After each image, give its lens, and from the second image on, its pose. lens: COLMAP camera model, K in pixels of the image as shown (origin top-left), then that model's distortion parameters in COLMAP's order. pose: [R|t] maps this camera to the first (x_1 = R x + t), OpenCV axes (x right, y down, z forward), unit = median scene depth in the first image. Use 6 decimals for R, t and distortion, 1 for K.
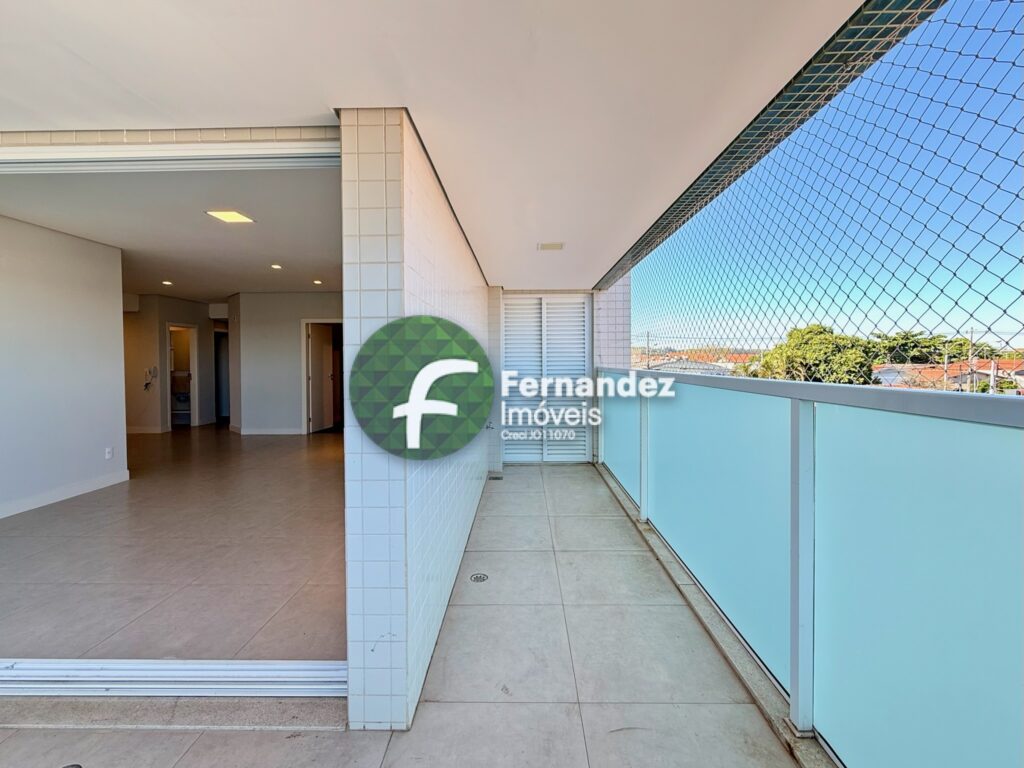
lens RADIAL K [[431.3, 0, 511.4], [0, 431.3, 389.0], [0, 0, 1]] dist [-0.000774, -0.000049]
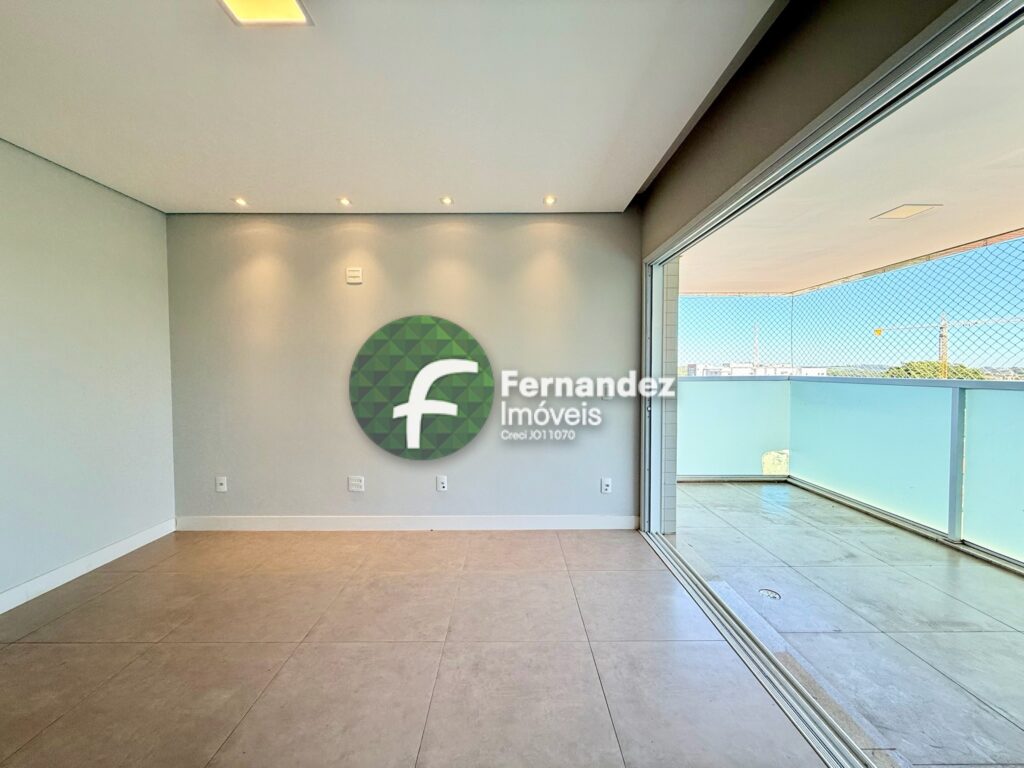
lens RADIAL K [[405.7, 0, 509.2], [0, 405.7, 383.7], [0, 0, 1]] dist [-0.000366, 0.000002]
pose [[-0.015591, -0.028804, 0.999463, -0.544873], [0.066456, 0.997345, 0.029780, -0.021860], [-0.997668, 0.066885, -0.013635, 0.413509]]
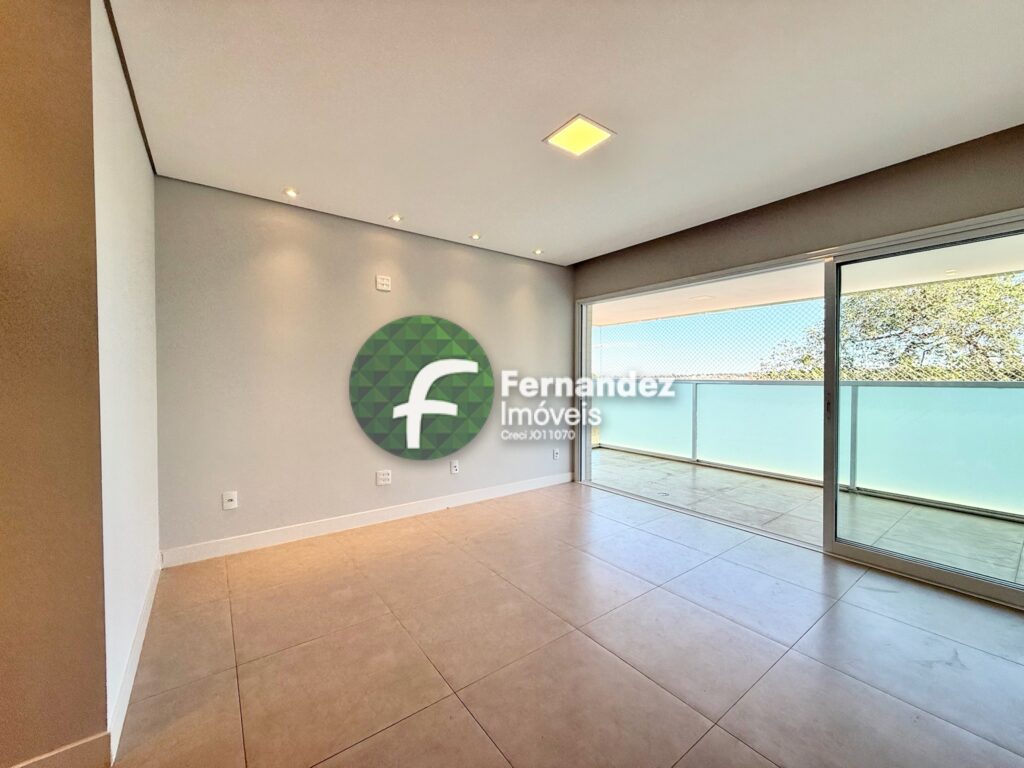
lens RADIAL K [[405.7, 0, 509.2], [0, 405.7, 383.7], [0, 0, 1]] dist [-0.000366, 0.000002]
pose [[-0.605168, -0.007742, 0.796060, -0.567246], [0.053664, 0.997282, 0.050495, -0.036721], [-0.794287, 0.073278, -0.603107, 0.763894]]
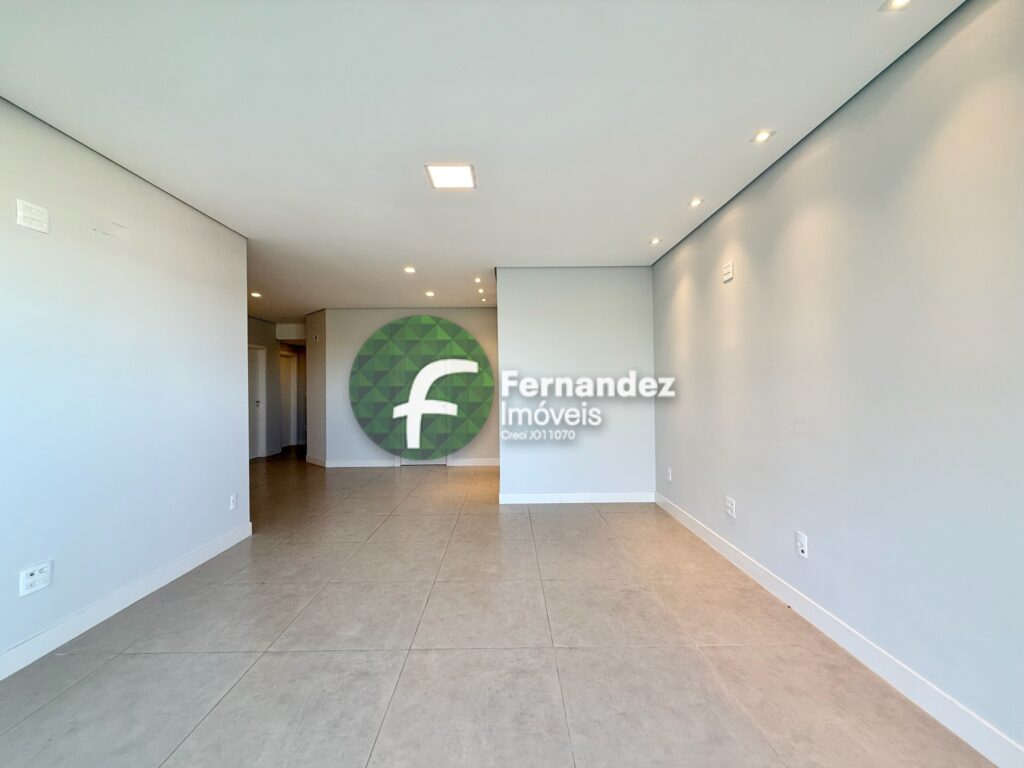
lens RADIAL K [[405.7, 0, 509.2], [0, 405.7, 383.7], [0, 0, 1]] dist [-0.000366, 0.000002]
pose [[0.999681, -0.006265, 0.024452, -0.307788], [0.008078, 0.997170, -0.074747, 0.000193], [-0.023914, 0.074921, 0.996903, 0.175774]]
